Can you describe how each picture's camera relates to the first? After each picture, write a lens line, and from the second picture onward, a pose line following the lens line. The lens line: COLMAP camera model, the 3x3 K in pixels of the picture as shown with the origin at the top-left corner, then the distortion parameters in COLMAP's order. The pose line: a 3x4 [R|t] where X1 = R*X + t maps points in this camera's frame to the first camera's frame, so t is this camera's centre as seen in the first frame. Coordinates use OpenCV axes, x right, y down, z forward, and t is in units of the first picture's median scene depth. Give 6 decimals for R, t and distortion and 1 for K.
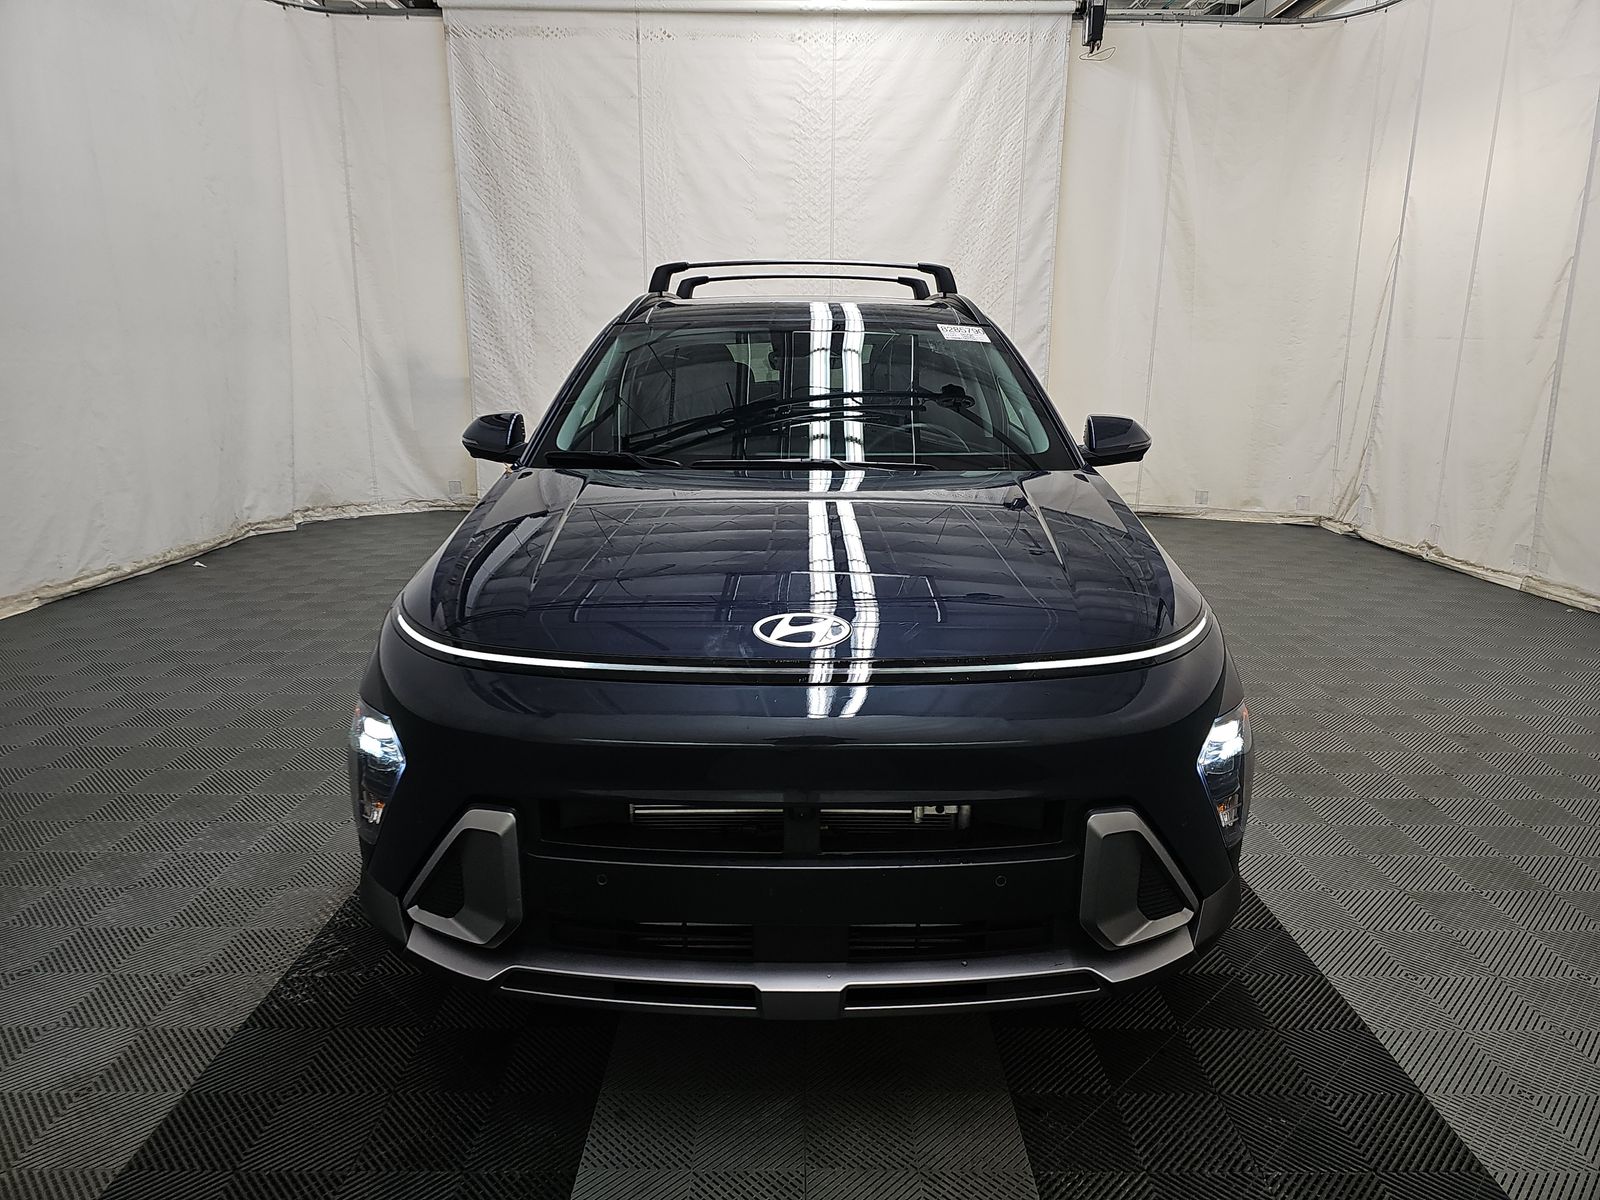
lens RADIAL K [[1069.6, 0, 805.1], [0, 1069.6, 602.9], [0, 0, 1]] dist [0.036700, -0.035615]
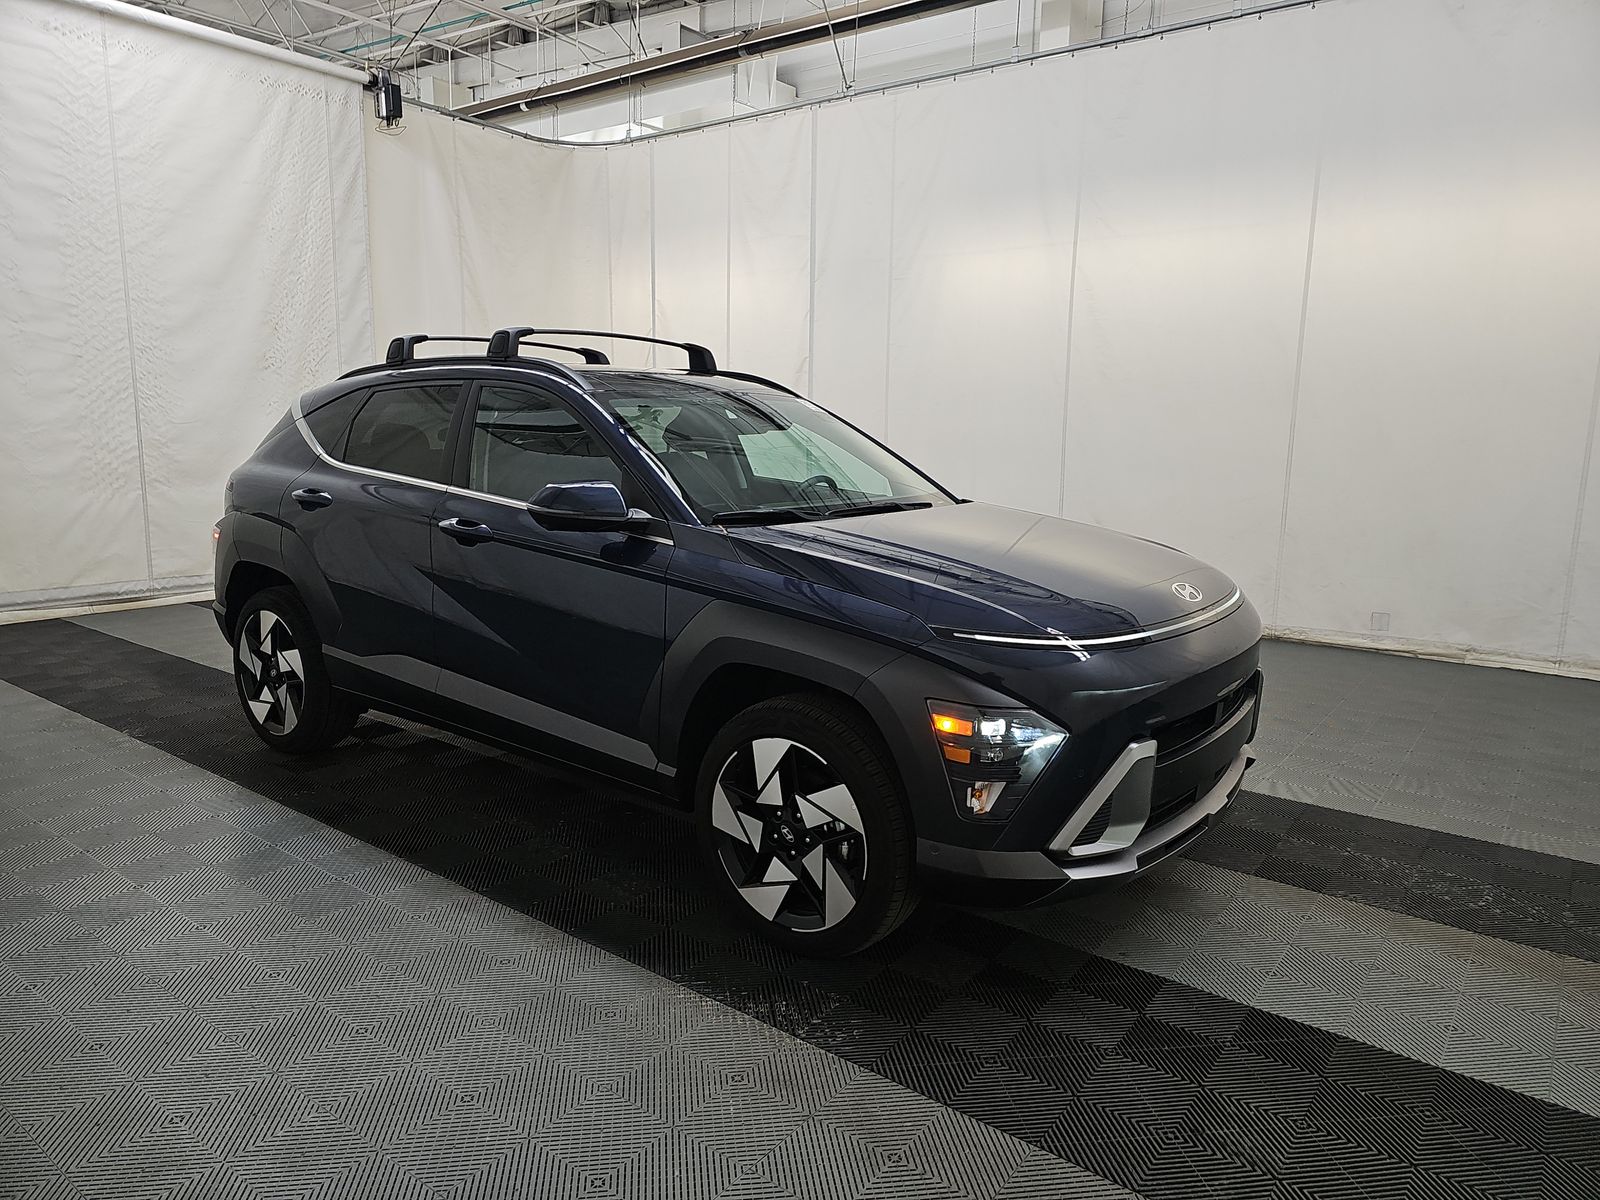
lens RADIAL K [[1069.6, 0, 805.1], [0, 1069.6, 602.9], [0, 0, 1]] dist [0.036700, -0.035615]
pose [[0.591191, -0.130494, 0.795905, -0.372596], [0.159648, 0.986232, 0.043115, -0.039731], [-0.790573, 0.101575, 0.603884, 0.102573]]
